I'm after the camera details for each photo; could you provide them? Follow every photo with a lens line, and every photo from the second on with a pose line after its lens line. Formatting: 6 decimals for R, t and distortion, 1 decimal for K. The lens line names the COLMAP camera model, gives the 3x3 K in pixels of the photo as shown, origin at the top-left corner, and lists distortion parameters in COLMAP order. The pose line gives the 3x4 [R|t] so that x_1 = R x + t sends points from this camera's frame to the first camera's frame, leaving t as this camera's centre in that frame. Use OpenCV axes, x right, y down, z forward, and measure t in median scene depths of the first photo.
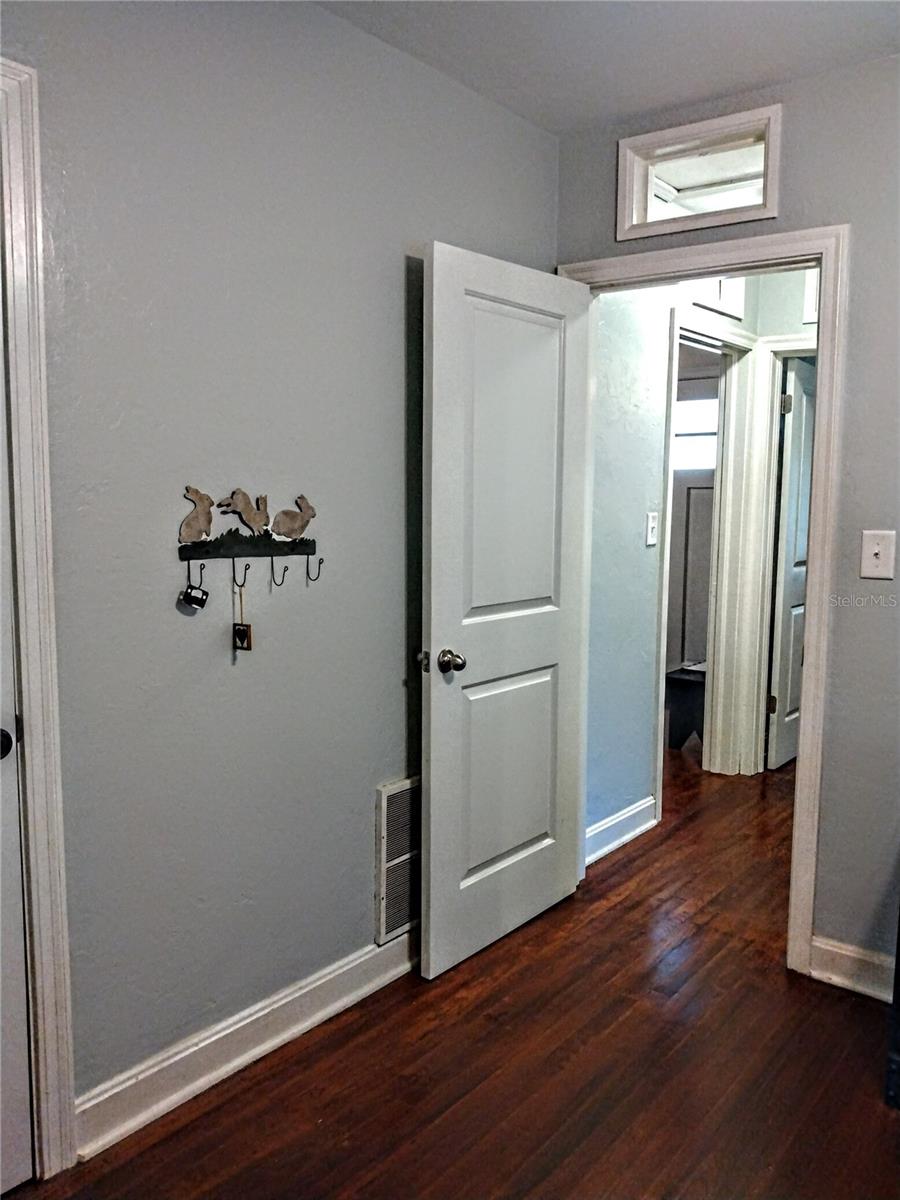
lens RADIAL K [[921.5, 0, 450.0], [0, 921.5, 600.0], [0, 0, 1]] dist [0.047182, -0.000046]
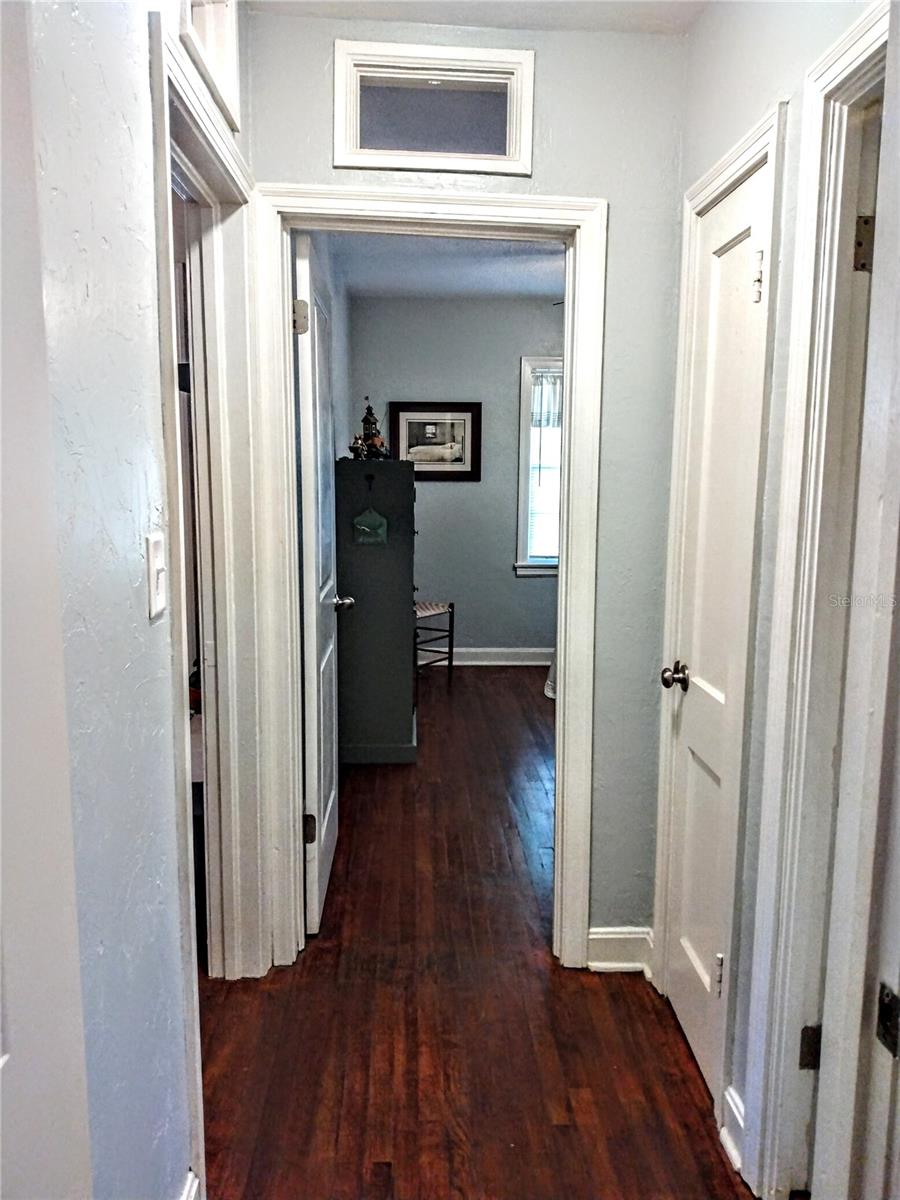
lens RADIAL K [[921.5, 0, 450.0], [0, 921.5, 600.0], [0, 0, 1]] dist [0.047182, -0.000046]
pose [[0.744441, -0.103139, 0.659674, 0.038647], [0.080859, 0.994652, 0.064263, -0.068100], [-0.662774, 0.005501, 0.748799, 0.514776]]
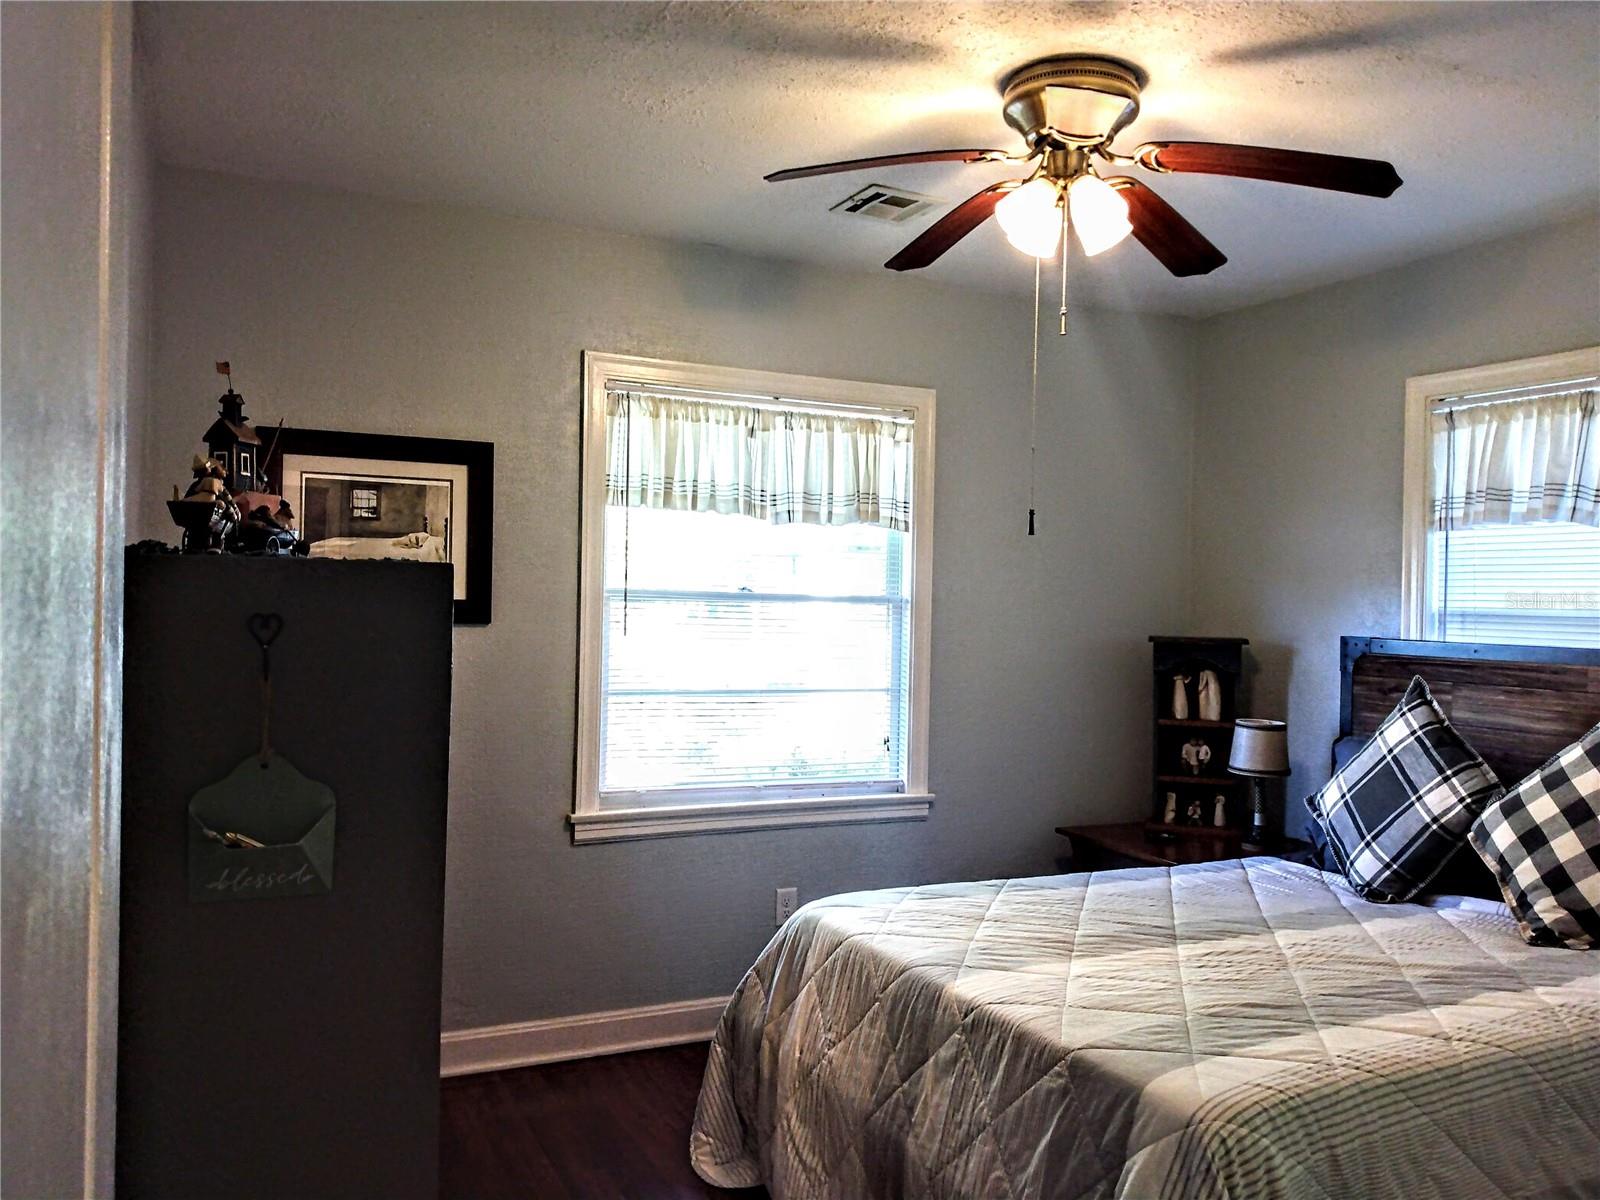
lens RADIAL K [[1228.7, 0, 800.0], [0, 1228.7, 600.0], [0, 0, 1]] dist [0.047182, -0.000046]
pose [[0.428651, -0.001780, 0.903468, 0.175077], [0.089192, 0.995197, -0.040356, -0.088391], [-0.899057, 0.097880, 0.426751, 0.711896]]
